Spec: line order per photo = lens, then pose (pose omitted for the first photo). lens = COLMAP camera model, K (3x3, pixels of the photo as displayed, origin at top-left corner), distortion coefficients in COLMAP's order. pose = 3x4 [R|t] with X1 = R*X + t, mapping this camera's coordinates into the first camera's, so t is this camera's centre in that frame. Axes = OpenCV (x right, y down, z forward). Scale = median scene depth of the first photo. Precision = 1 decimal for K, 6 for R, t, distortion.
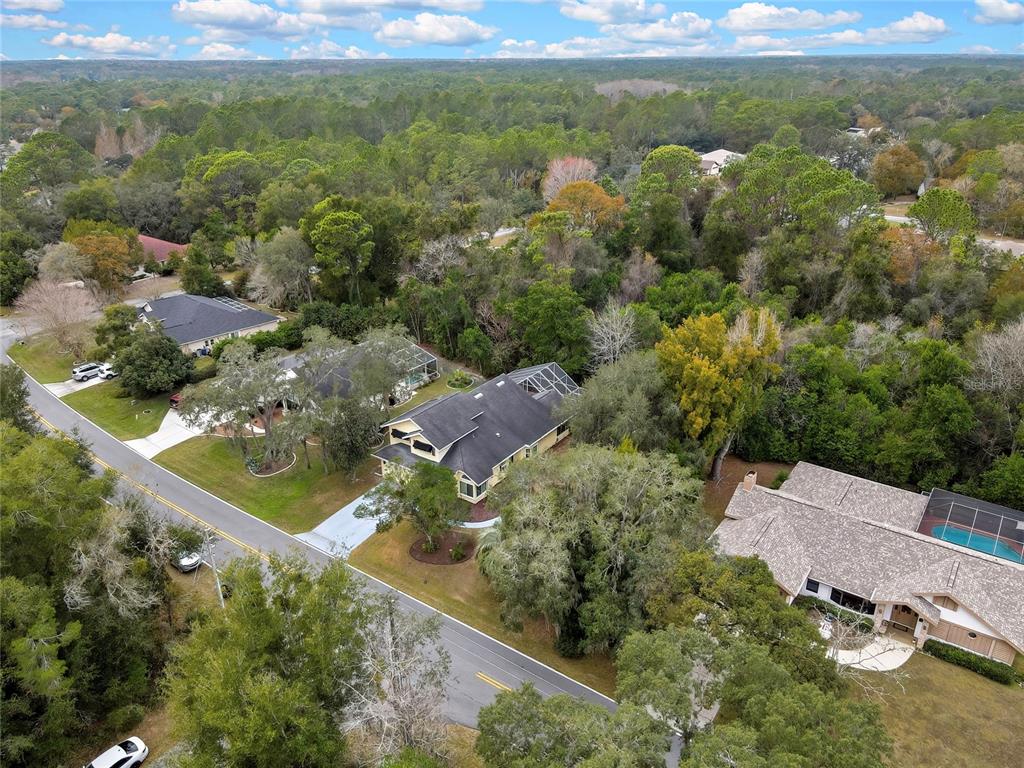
lens RADIAL K [[751.4, 0, 505.9], [0, 751.4, 384.2], [0, 0, 1]] dist [0.008996, 0.004857]
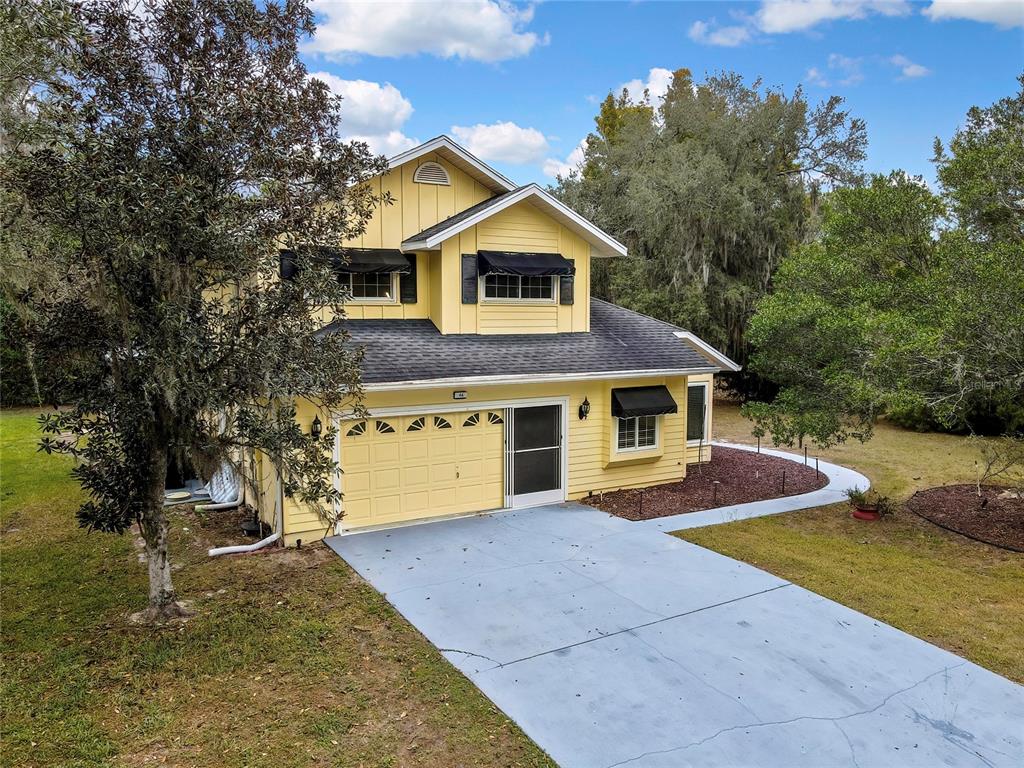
lens RADIAL K [[751.4, 0, 505.9], [0, 751.4, 384.2], [0, 0, 1]] dist [0.008996, 0.004857]
pose [[0.436944, -0.089289, 0.895046, -0.296499], [0.362632, 0.928099, -0.084443, 0.125435], [-0.823151, 0.361470, 0.437906, 0.891001]]
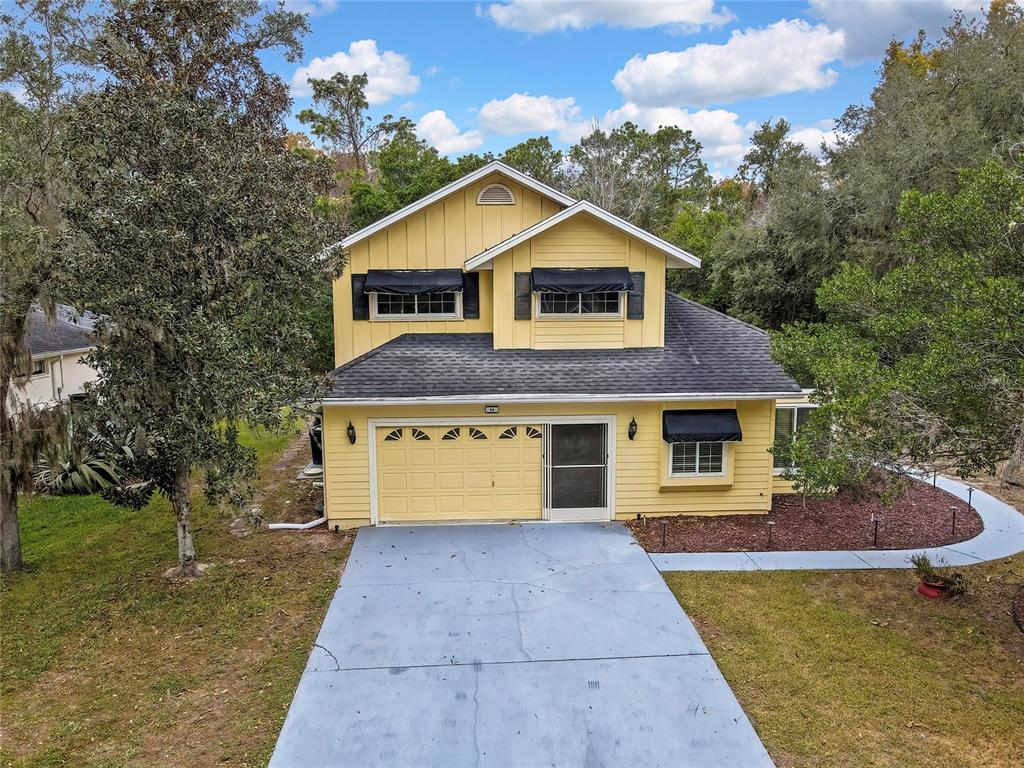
lens RADIAL K [[751.4, 0, 505.9], [0, 751.4, 384.2], [0, 0, 1]] dist [0.008996, 0.004857]
pose [[0.799266, -0.093487, 0.593662, -0.248019], [0.251281, 0.949319, -0.188813, 0.140096], [-0.545923, 0.300088, 0.782250, 0.823924]]
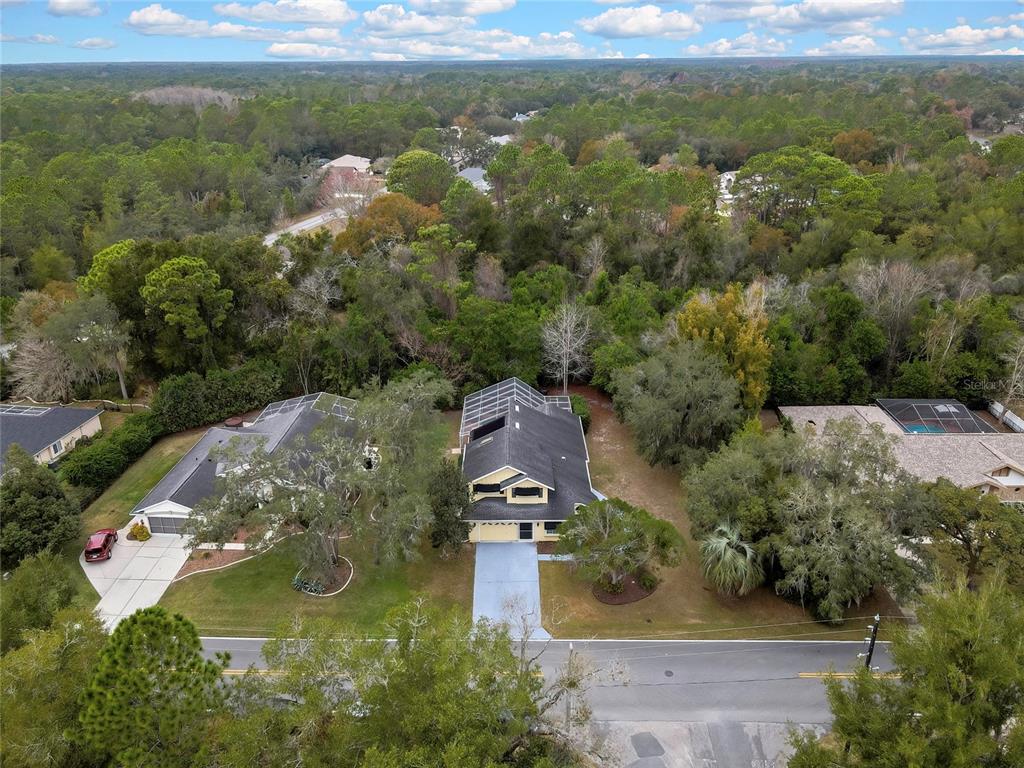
lens RADIAL K [[751.4, 0, 505.9], [0, 751.4, 384.2], [0, 0, 1]] dist [0.008996, 0.004857]
pose [[0.834047, -0.234364, 0.499439, -0.539077], [0.237960, 0.969566, 0.057587, -0.098676], [-0.497736, 0.070816, 0.864433, 0.205821]]
